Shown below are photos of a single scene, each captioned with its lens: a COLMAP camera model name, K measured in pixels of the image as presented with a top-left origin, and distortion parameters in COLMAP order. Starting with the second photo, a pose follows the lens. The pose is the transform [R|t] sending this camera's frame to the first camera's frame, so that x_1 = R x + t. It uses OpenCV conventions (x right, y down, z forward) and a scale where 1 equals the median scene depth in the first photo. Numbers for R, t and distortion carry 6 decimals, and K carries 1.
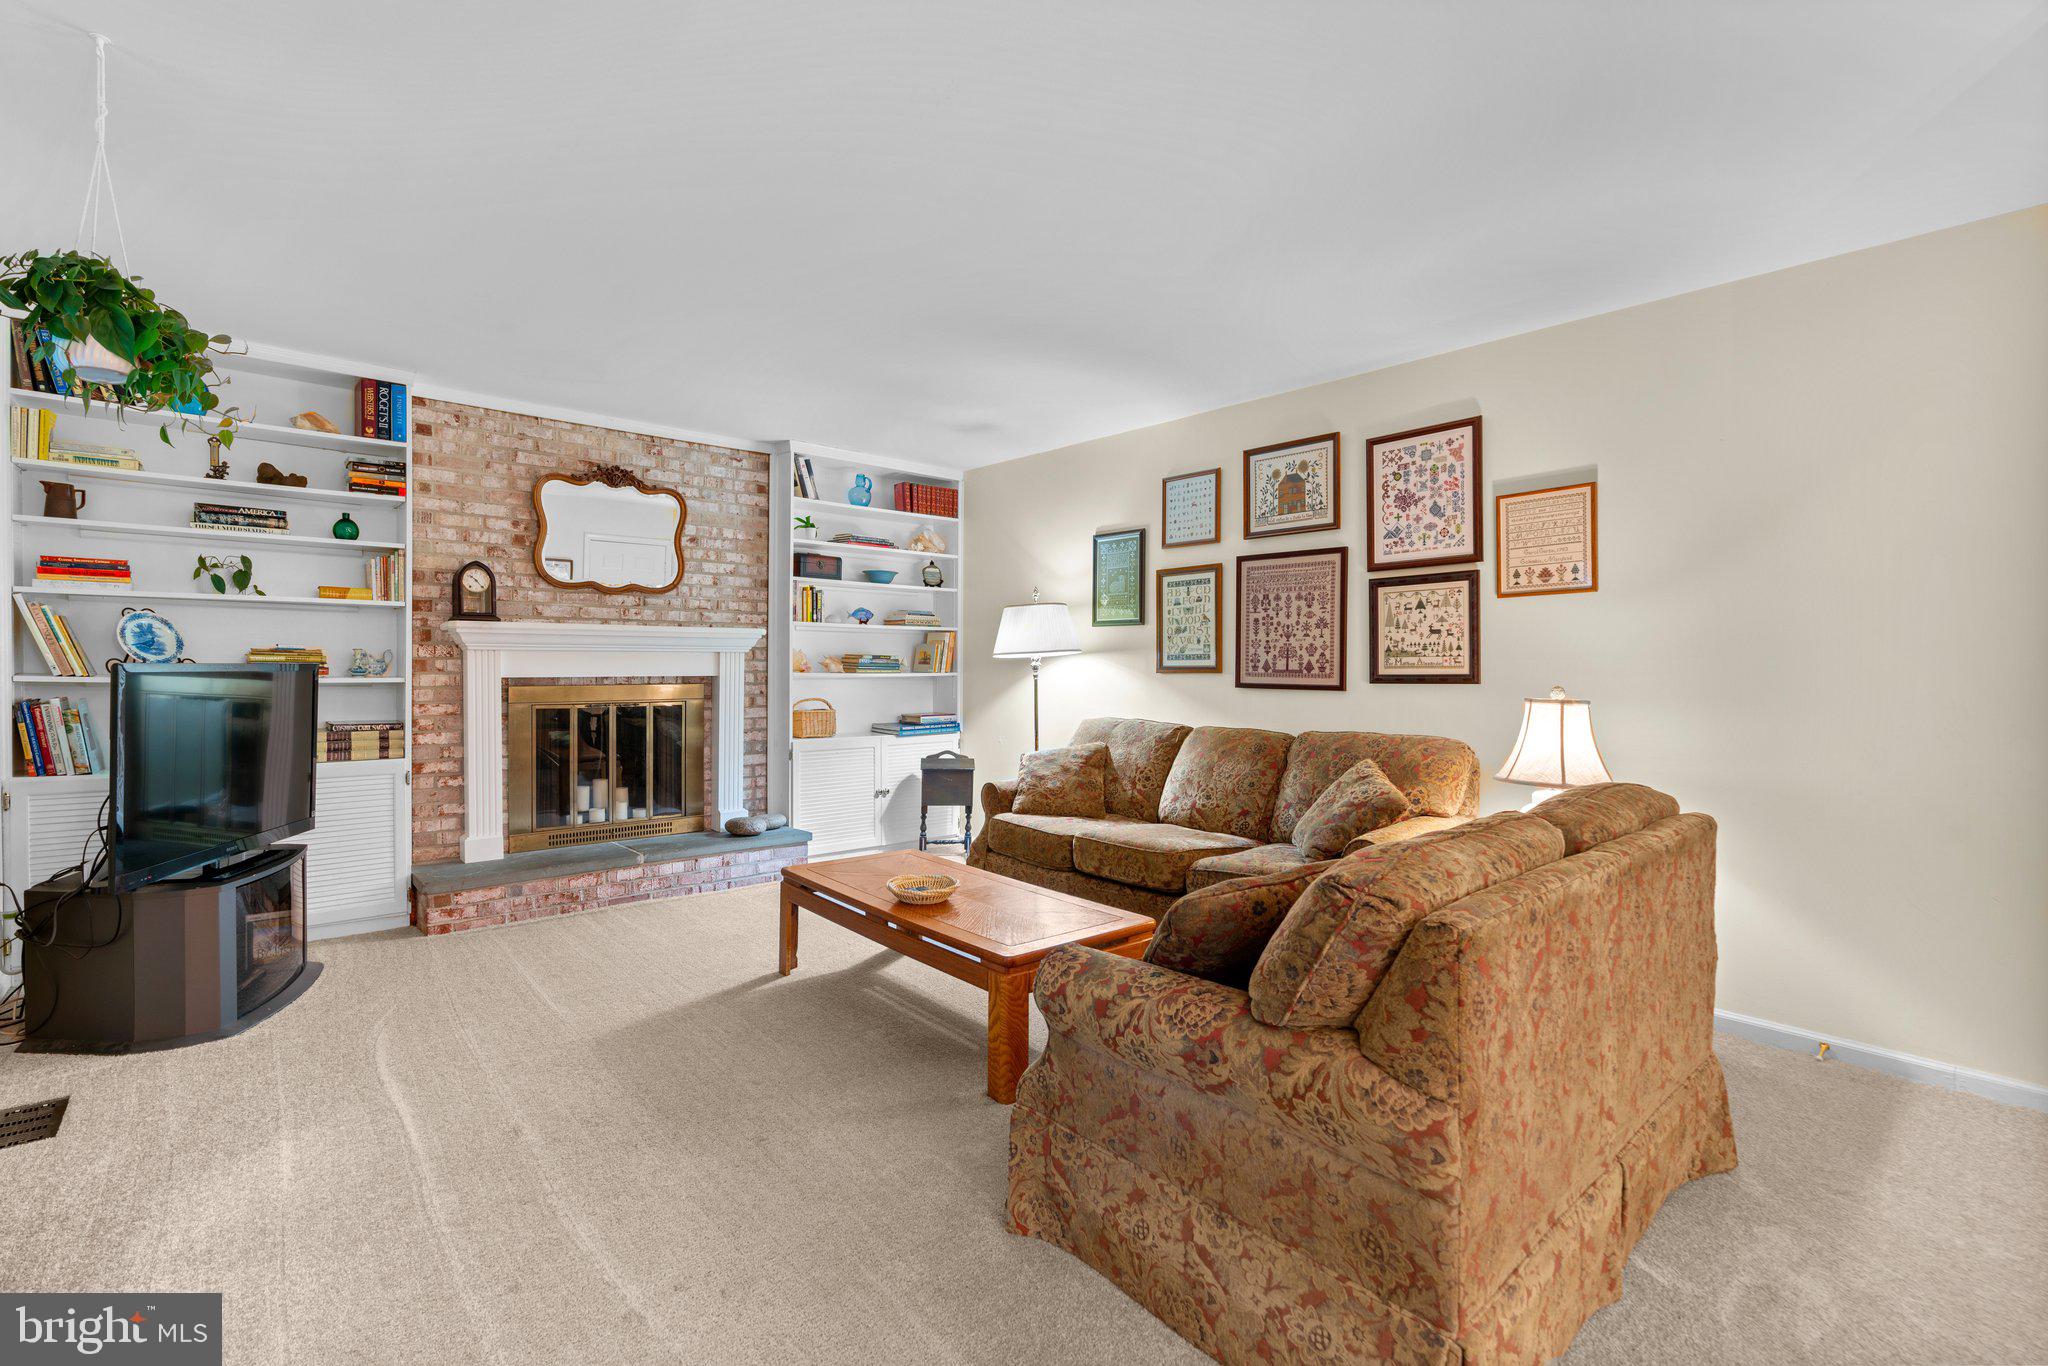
lens RADIAL K [[921.7, 0, 1021.9], [0, 921.7, 678.7], [0, 0, 1]] dist [-0.015534, 0.006296]
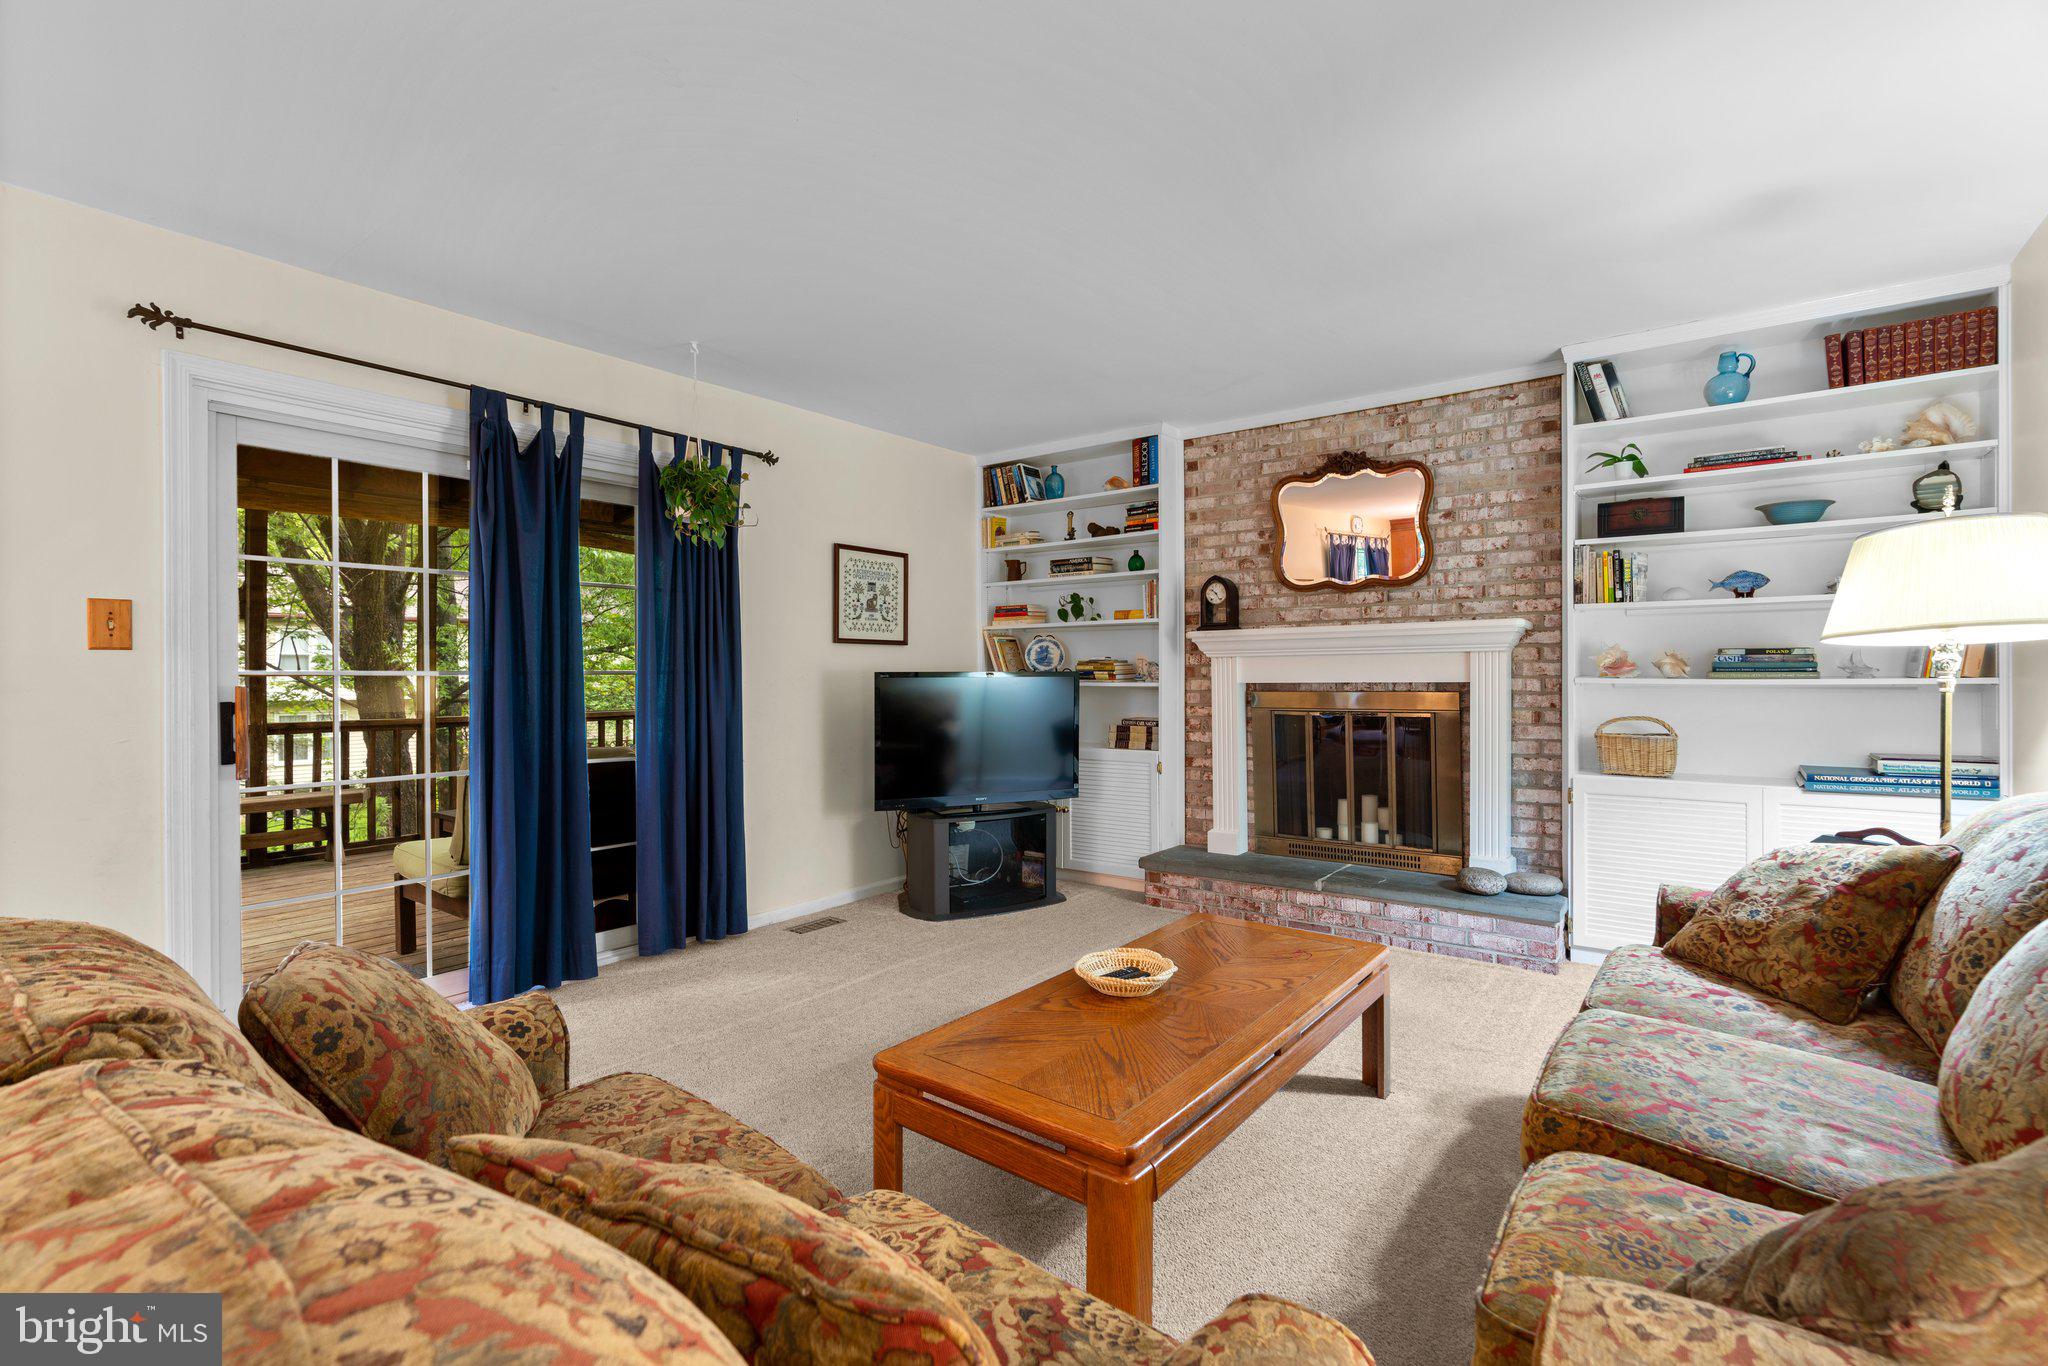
lens RADIAL K [[921.7, 0, 1020.8], [0, 921.7, 671.9], [0, 0, 1]] dist [-0.015534, 0.006296]
pose [[0.195354, -0.005909, -0.980715, 0.400247], [-0.005615, 0.999959, -0.007143, -0.004607], [0.980717, 0.006902, 0.195313, 0.521026]]
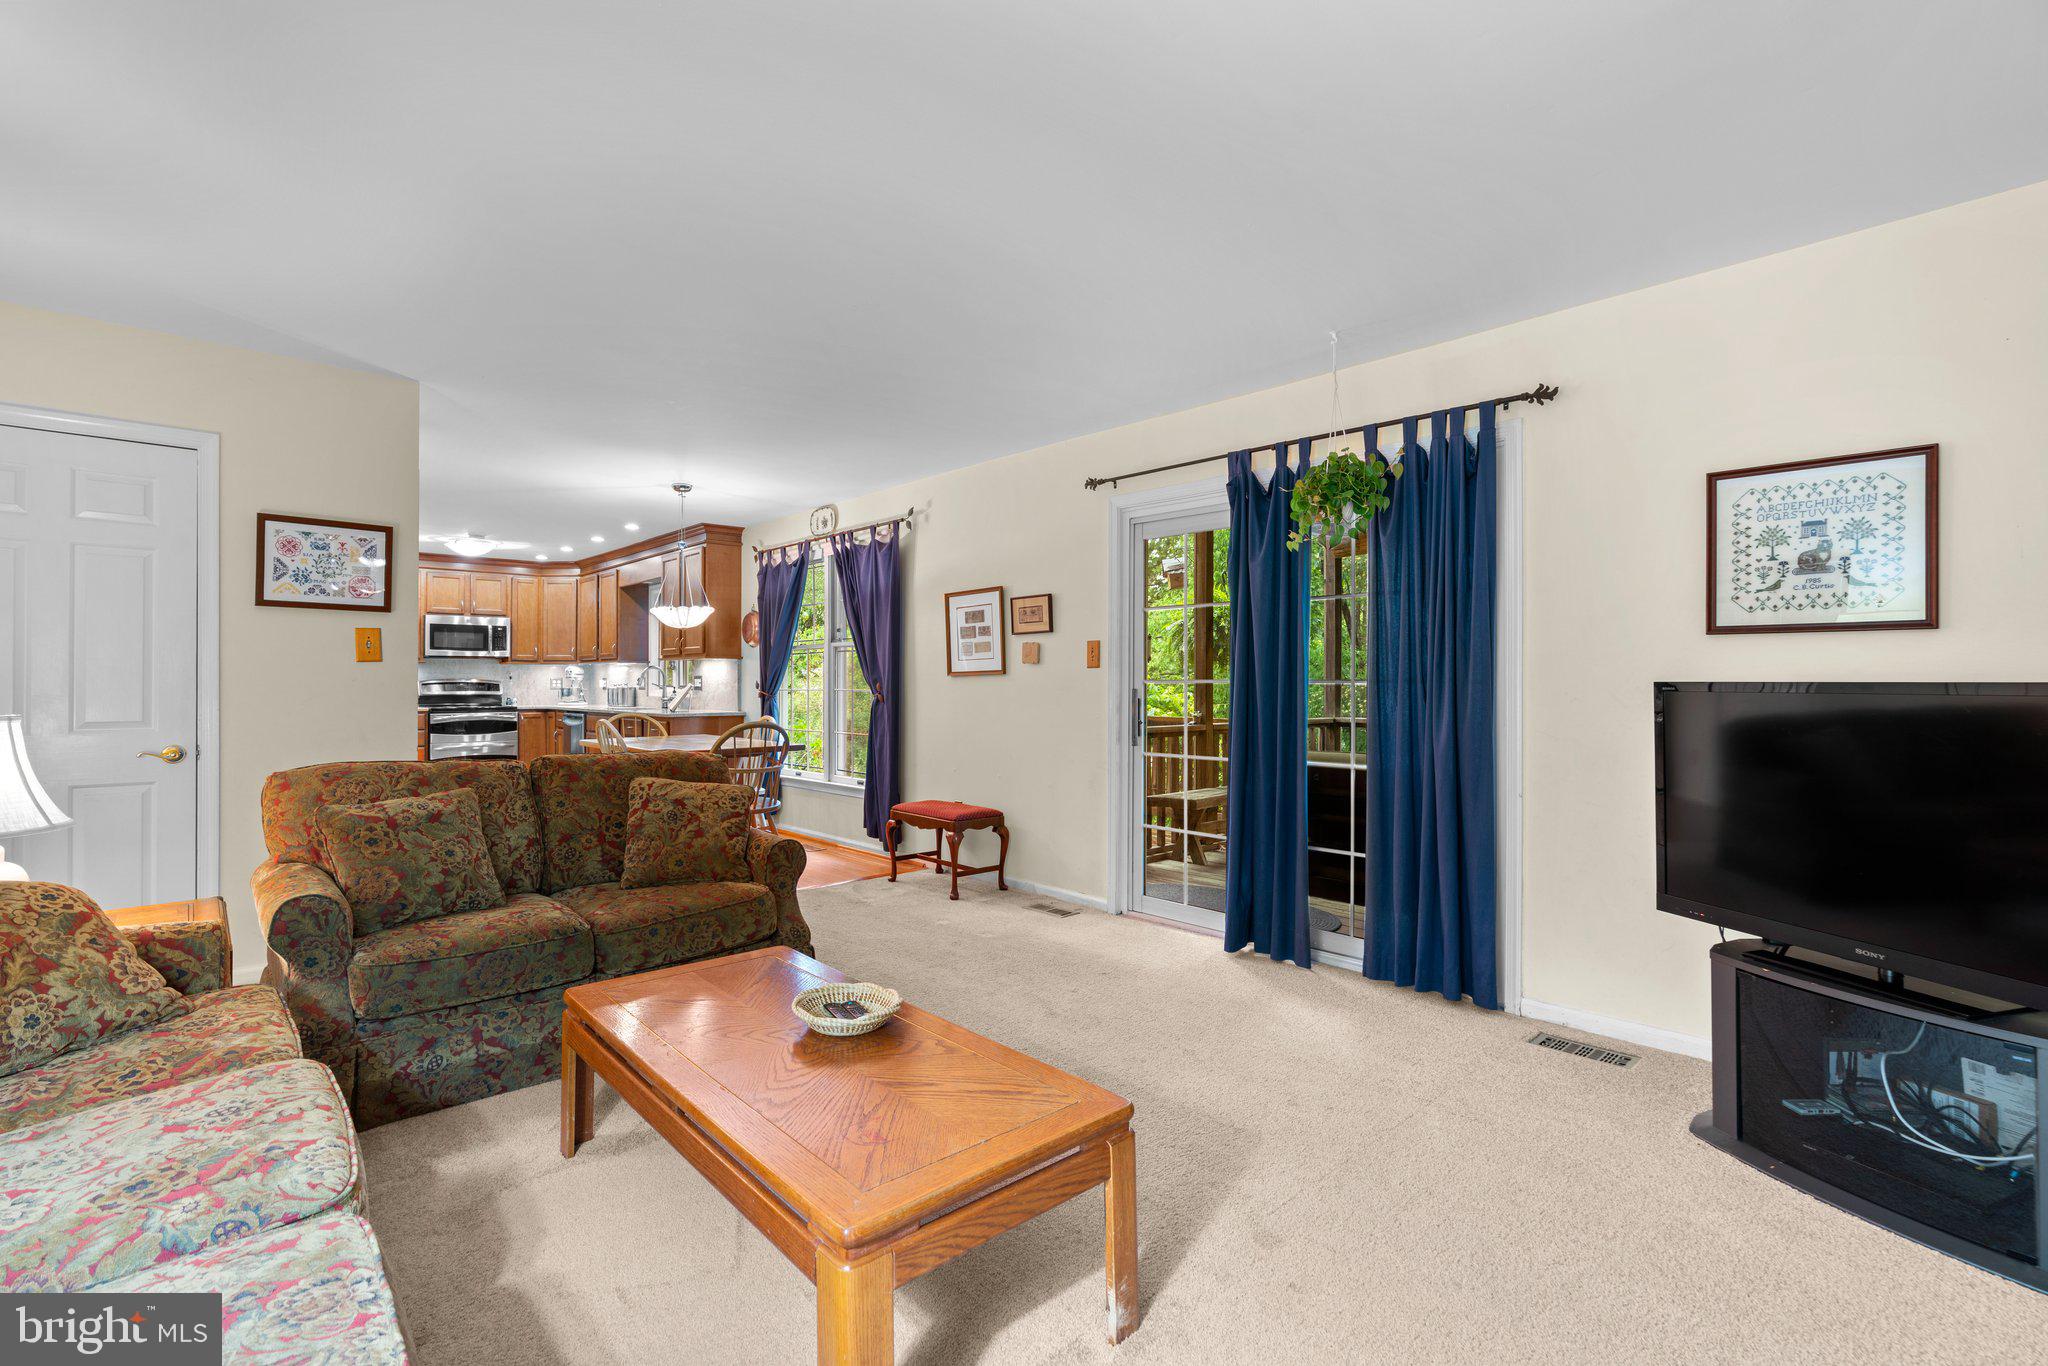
lens RADIAL K [[921.7, 0, 1027.8], [0, 921.7, 679.0], [0, 0, 1]] dist [-0.015534, 0.006296]
pose [[-0.999639, -0.010262, -0.024832, -0.144285], [-0.010378, 0.999936, 0.004520, -0.010159], [0.024784, 0.004776, -0.999681, 1.119084]]
